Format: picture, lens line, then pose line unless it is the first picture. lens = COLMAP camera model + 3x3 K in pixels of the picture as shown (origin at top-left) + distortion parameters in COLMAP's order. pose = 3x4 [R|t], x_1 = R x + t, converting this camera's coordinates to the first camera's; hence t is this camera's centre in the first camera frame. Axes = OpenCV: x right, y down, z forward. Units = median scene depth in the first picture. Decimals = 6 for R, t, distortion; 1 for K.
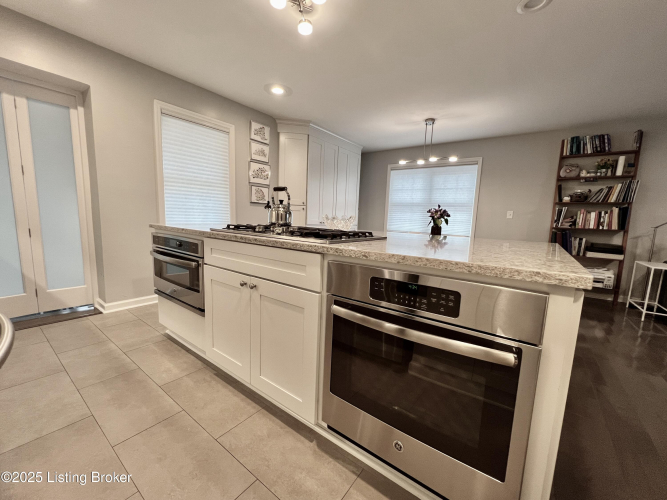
lens RADIAL K [[267.1, 0, 333.2], [0, 267.1, 249.5], [0, 0, 1]] dist [-0.004449, 0.000838]
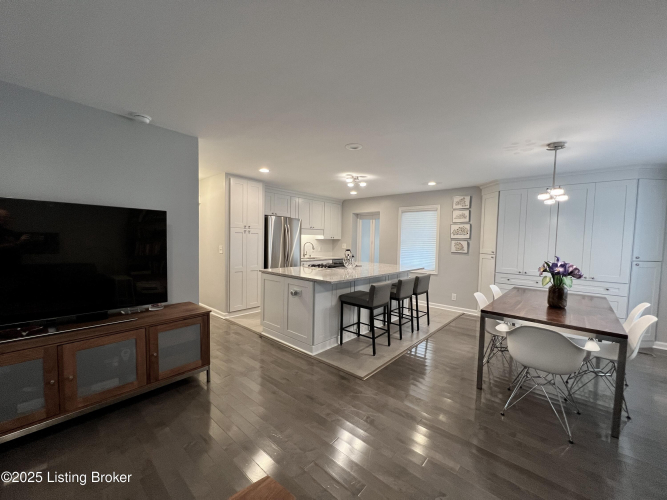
lens RADIAL K [[267.5, 0, 333.2], [0, 267.5, 252.8], [0, 0, 1]] dist [0.000448, -0.000314]
pose [[-0.083799, 0.009956, -0.996433, 1.215973], [-0.148471, 0.988664, 0.022365, -0.116908], [0.985360, 0.149816, -0.081371, 0.520328]]
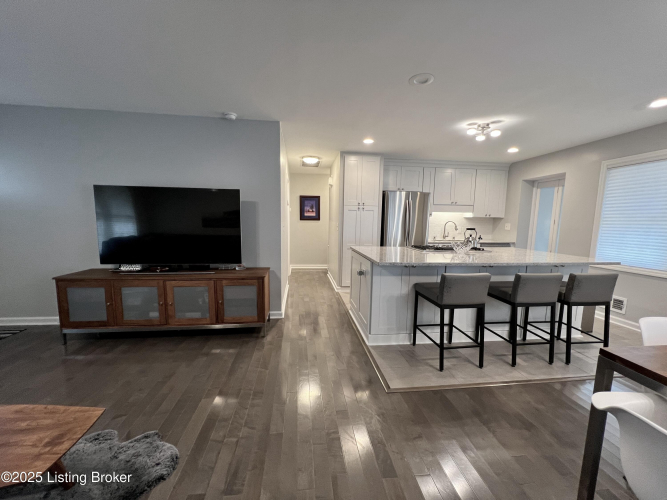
lens RADIAL K [[267.1, 0, 333.3], [0, 267.1, 253.2], [0, 0, 1]] dist [-0.004449, 0.000838]
pose [[-0.724672, 0.036642, -0.688119, 0.940747], [-0.128844, 0.973770, 0.187542, -0.143209], [0.676941, 0.224567, -0.700943, 0.844969]]
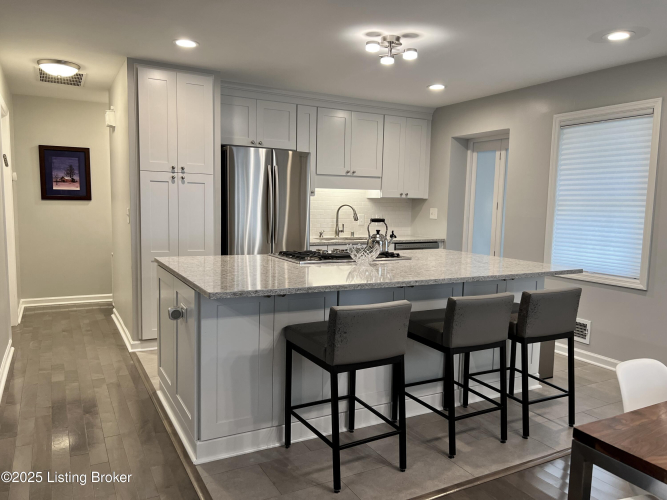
lens RADIAL K [[502.1, 0, 331.2], [0, 502.1, 254.9], [0, 0, 1]] dist [0.045590, -0.035809]
pose [[-0.421710, 0.048634, -0.905426, 0.892874], [-0.151100, 0.980829, 0.123060, -0.153970], [0.894052, 0.188705, -0.406277, 0.832940]]
